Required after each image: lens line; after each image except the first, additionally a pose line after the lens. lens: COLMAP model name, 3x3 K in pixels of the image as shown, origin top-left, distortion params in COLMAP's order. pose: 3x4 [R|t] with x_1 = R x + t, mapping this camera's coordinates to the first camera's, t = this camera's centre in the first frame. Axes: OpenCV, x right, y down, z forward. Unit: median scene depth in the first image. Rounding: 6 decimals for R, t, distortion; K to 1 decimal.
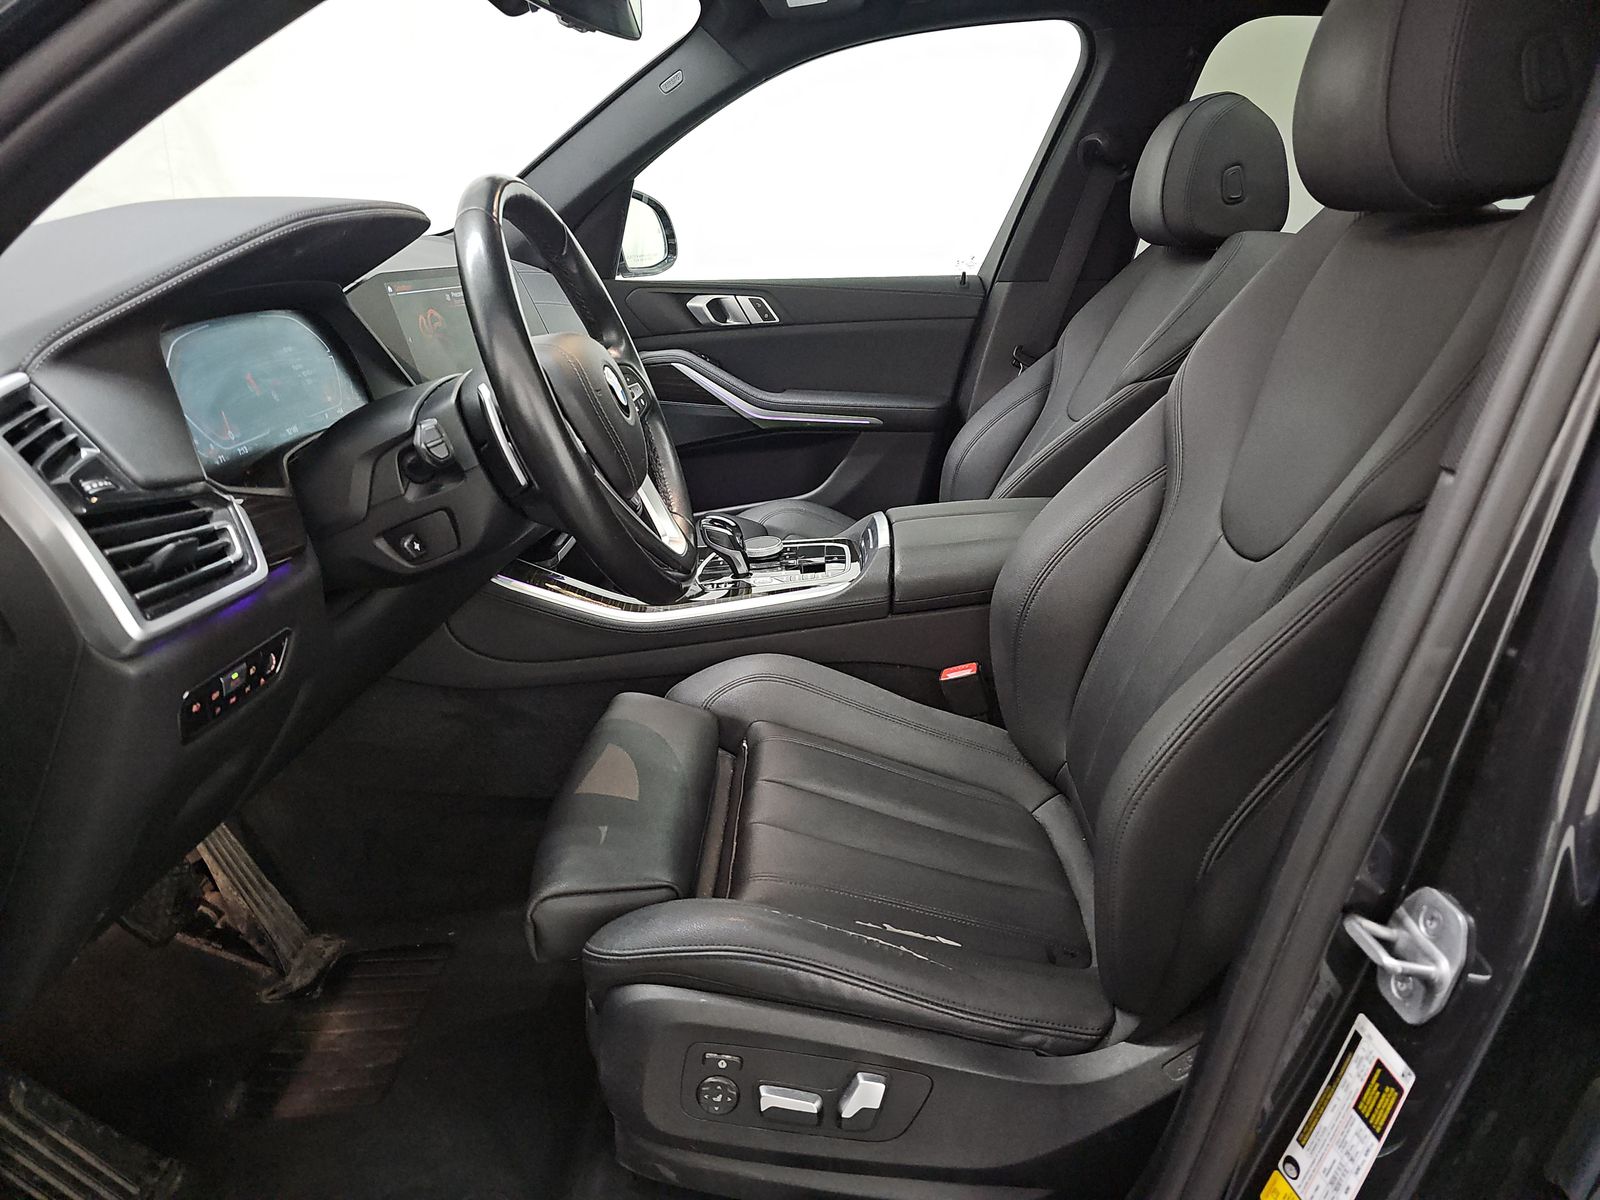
lens RADIAL K [[1043.7, 0, 779.7], [0, 1043.7, 607.0], [0, 0, 1]] dist [0.033034, -0.036015]
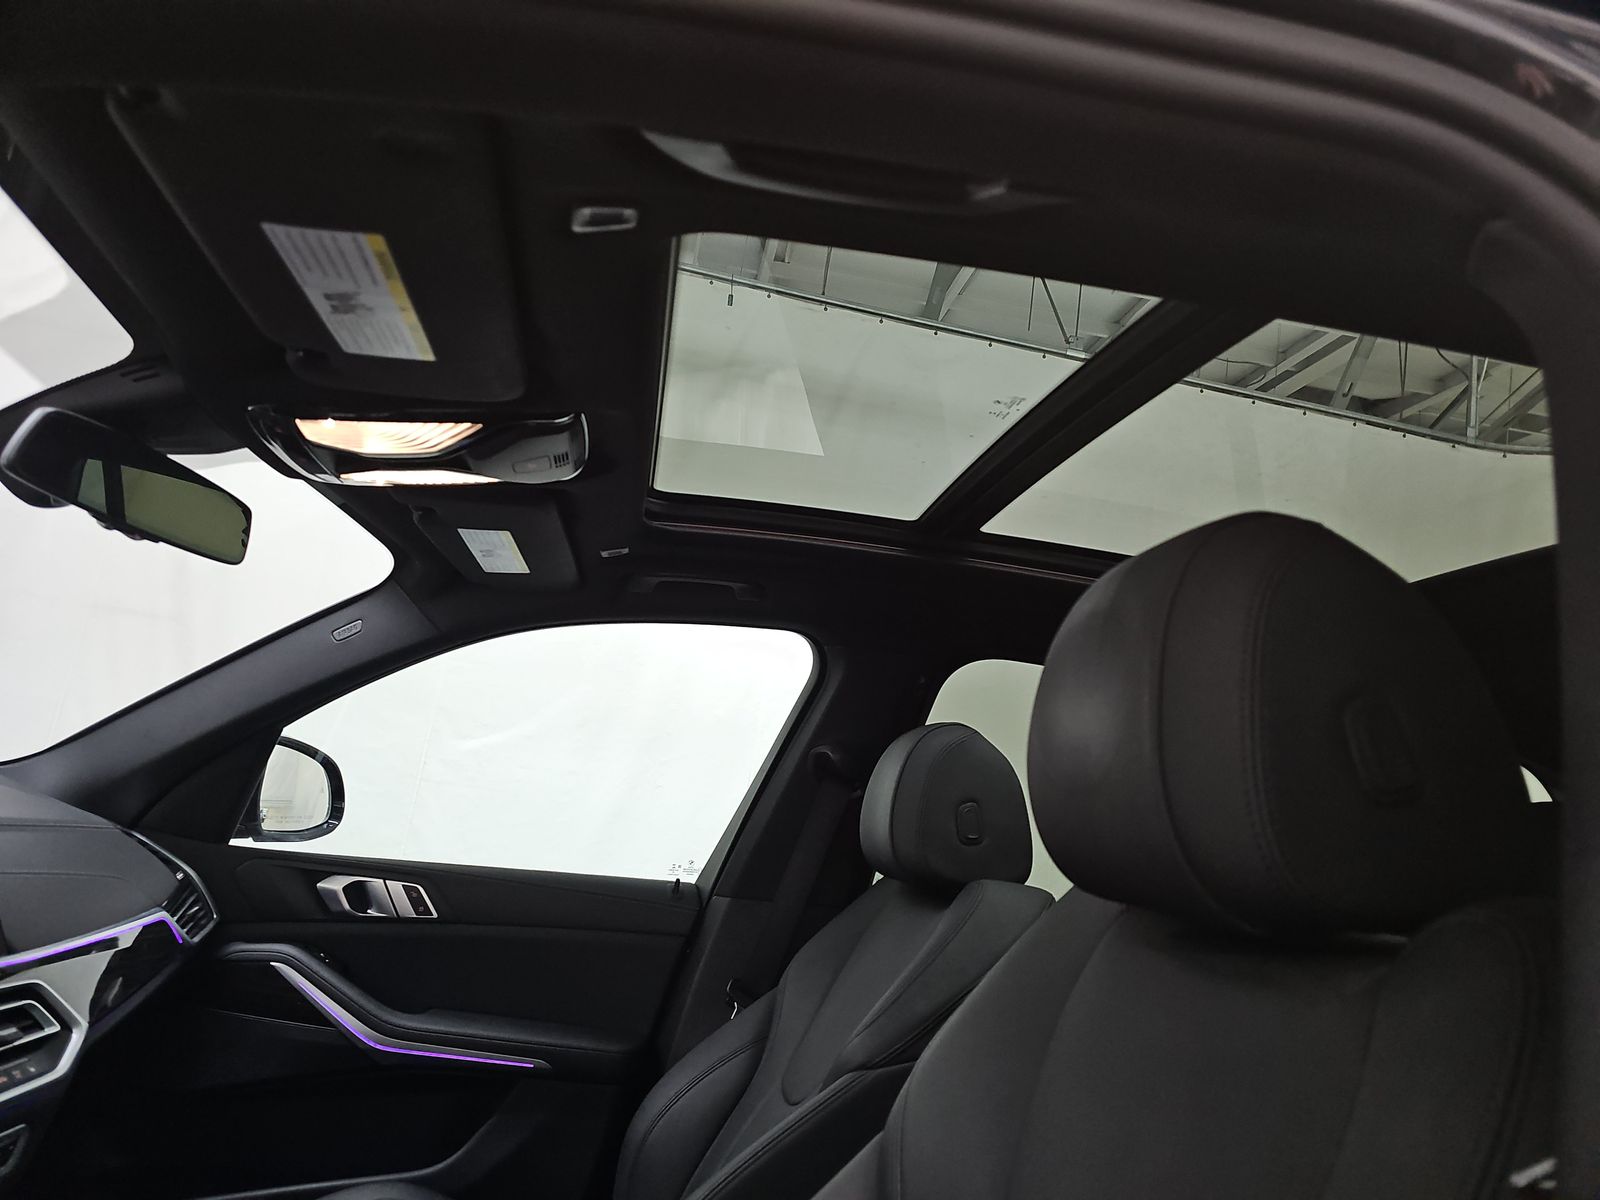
lens RADIAL K [[1043.7, 0, 779.7], [0, 1043.7, 607.0], [0, 0, 1]] dist [0.033034, -0.036015]
pose [[0.975382, 0.144898, 0.166239, 0.090910], [-0.040421, 0.858536, -0.511158, -0.088447], [-0.216788, 0.491854, 0.843257, 0.183764]]
